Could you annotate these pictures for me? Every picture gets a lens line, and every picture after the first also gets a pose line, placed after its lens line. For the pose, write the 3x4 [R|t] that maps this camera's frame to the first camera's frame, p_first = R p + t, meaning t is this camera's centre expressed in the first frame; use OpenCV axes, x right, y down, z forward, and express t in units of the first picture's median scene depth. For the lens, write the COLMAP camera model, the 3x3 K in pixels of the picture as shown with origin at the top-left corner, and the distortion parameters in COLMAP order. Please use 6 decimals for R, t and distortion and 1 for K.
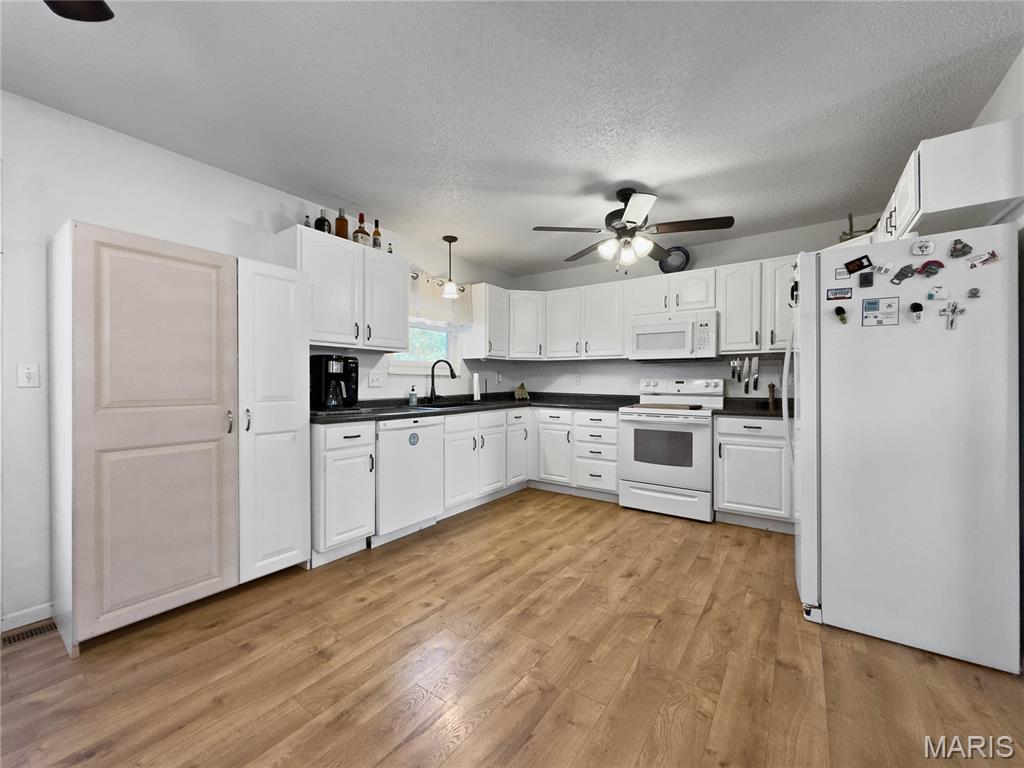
lens RADIAL K [[416.5, 0, 497.7], [0, 416.5, 383.7], [0, 0, 1]] dist [-0.000096, 0.000314]
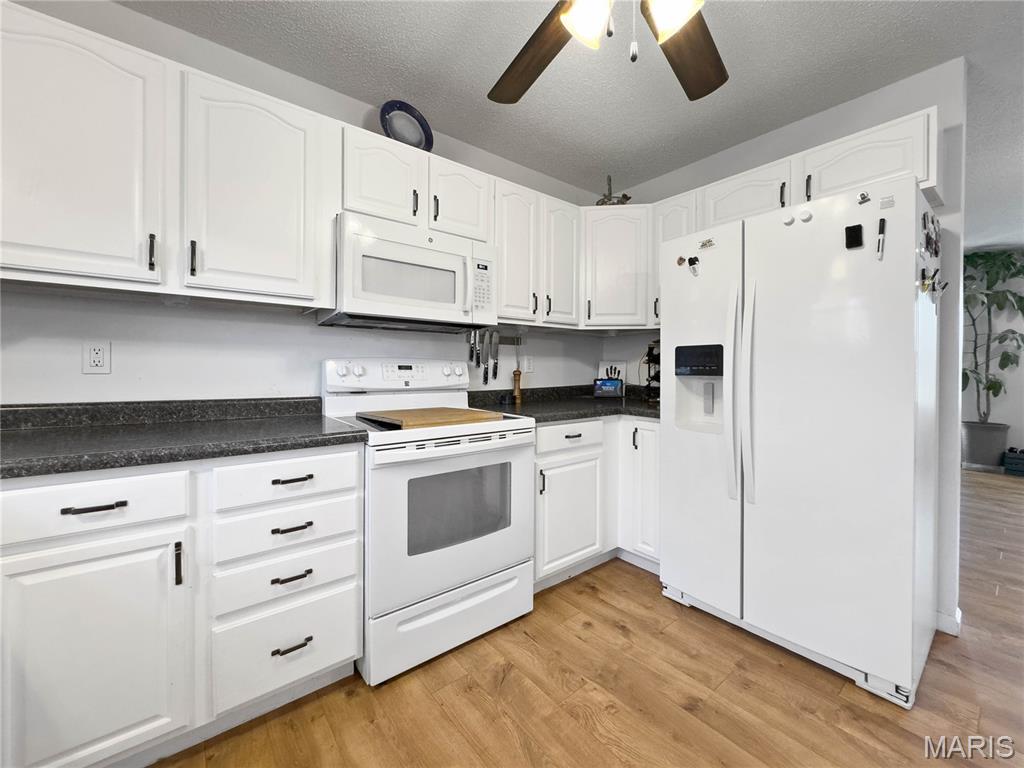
lens RADIAL K [[421.0, 0, 514.6], [0, 421.0, 371.3], [0, 0, 1]] dist [-0.001258, -0.000027]
pose [[0.237296, -0.011477, 0.971369, -0.069413], [-0.003374, 0.999914, 0.012639, -0.007862], [-0.971431, -0.006277, 0.237237, 1.058469]]
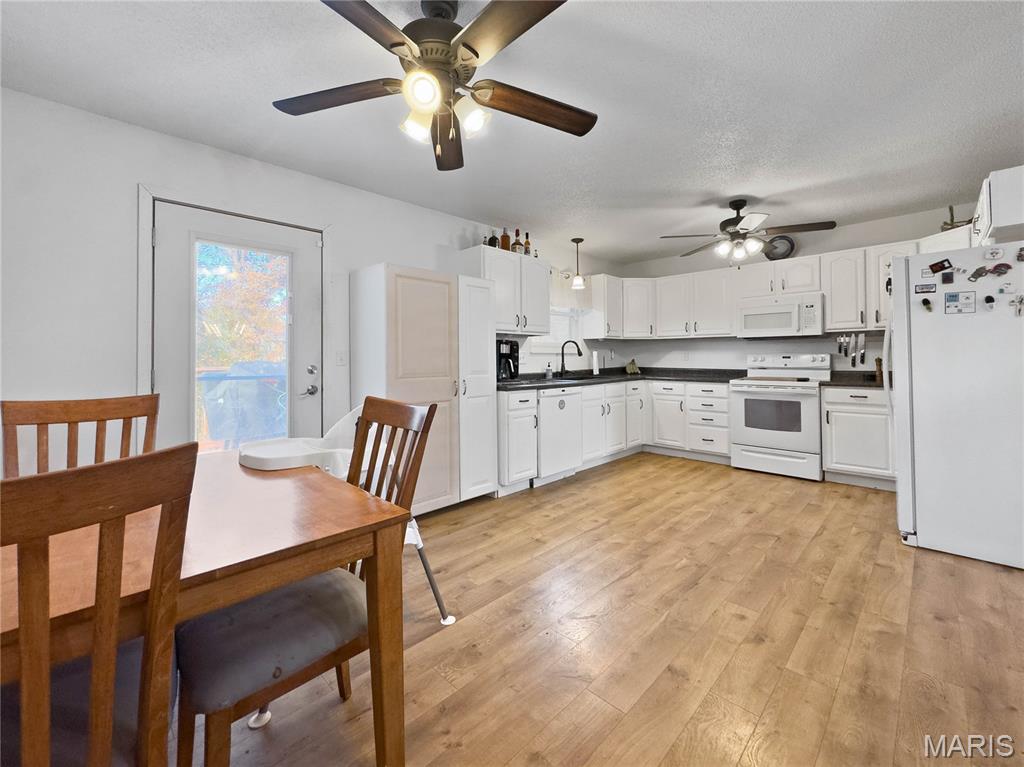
lens RADIAL K [[422.5, 0, 512.3], [0, 422.5, 353.1], [0, 0, 1]] dist [0.000688, -0.000061]
pose [[0.988400, -0.011543, -0.151431, -0.164246], [0.009155, 0.999823, -0.016456, -0.004090], [0.151594, 0.014878, 0.988331, -0.320073]]
